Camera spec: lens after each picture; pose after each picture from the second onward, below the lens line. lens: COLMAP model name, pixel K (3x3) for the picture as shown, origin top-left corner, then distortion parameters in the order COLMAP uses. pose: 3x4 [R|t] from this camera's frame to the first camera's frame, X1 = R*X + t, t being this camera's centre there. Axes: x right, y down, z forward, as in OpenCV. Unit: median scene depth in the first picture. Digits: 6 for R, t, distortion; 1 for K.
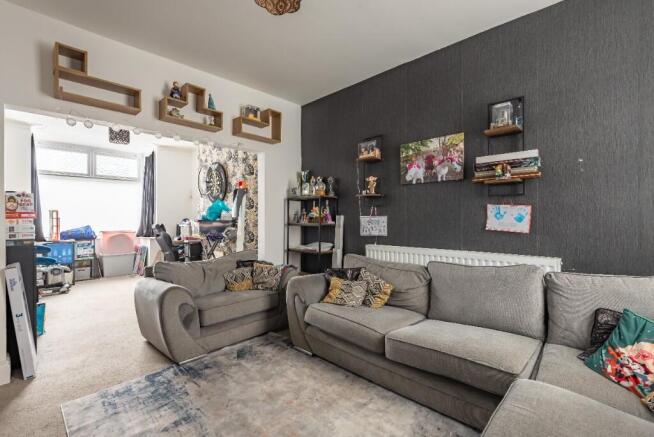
lens RADIAL K [[293.0, 0, 327.0], [0, 293.0, 218.5], [0, 0, 1]] dist [0.034123, -0.020222]
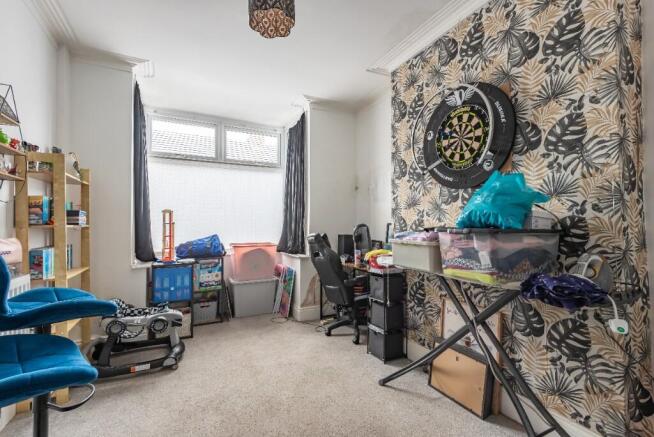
lens RADIAL K [[293.0, 0, 327.0], [0, 293.0, 218.5], [0, 0, 1]] dist [0.034123, -0.020222]
pose [[0.944816, -0.006290, -0.327540, -0.367482], [-0.000540, 0.999784, -0.020758, 0.001739], [0.327600, 0.019790, 0.944609, 0.478586]]
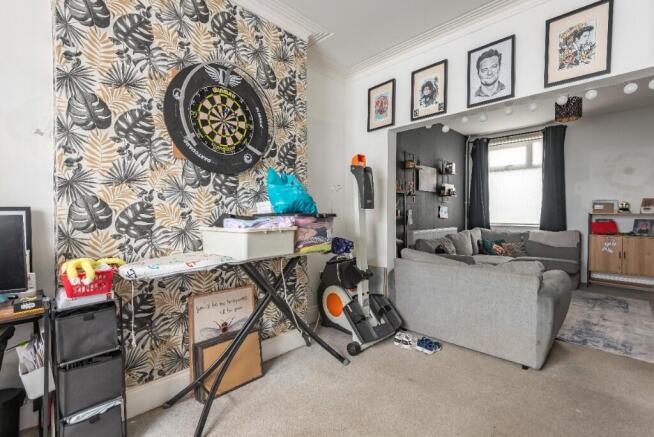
lens RADIAL K [[290.3, 0, 327.0], [0, 290.3, 218.5], [0, 0, 1]] dist [0.030041, -0.019984]
pose [[0.015377, -0.020216, 0.999677, -0.671191], [0.001332, 0.999795, 0.020198, 0.003781], [-0.999881, 0.001021, 0.015400, 0.742374]]
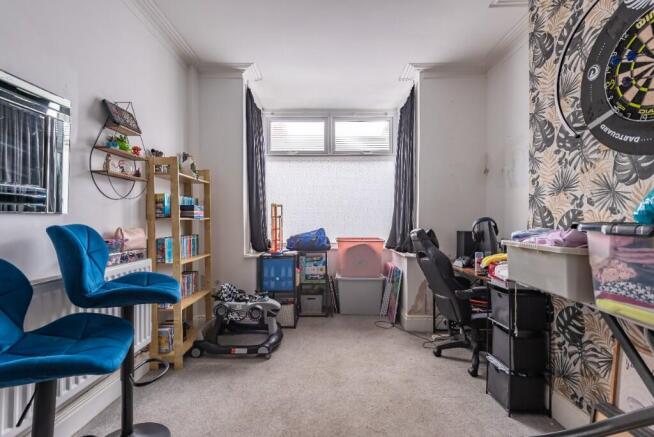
lens RADIAL K [[293.0, 0, 327.0], [0, 293.0, 218.5], [0, 0, 1]] dist [0.034123, -0.020222]
pose [[0.693861, 0.001901, -0.720106, -0.341577], [-0.003217, 0.999995, -0.000460, 0.002704], [0.720102, 0.002636, 0.693864, 0.570616]]
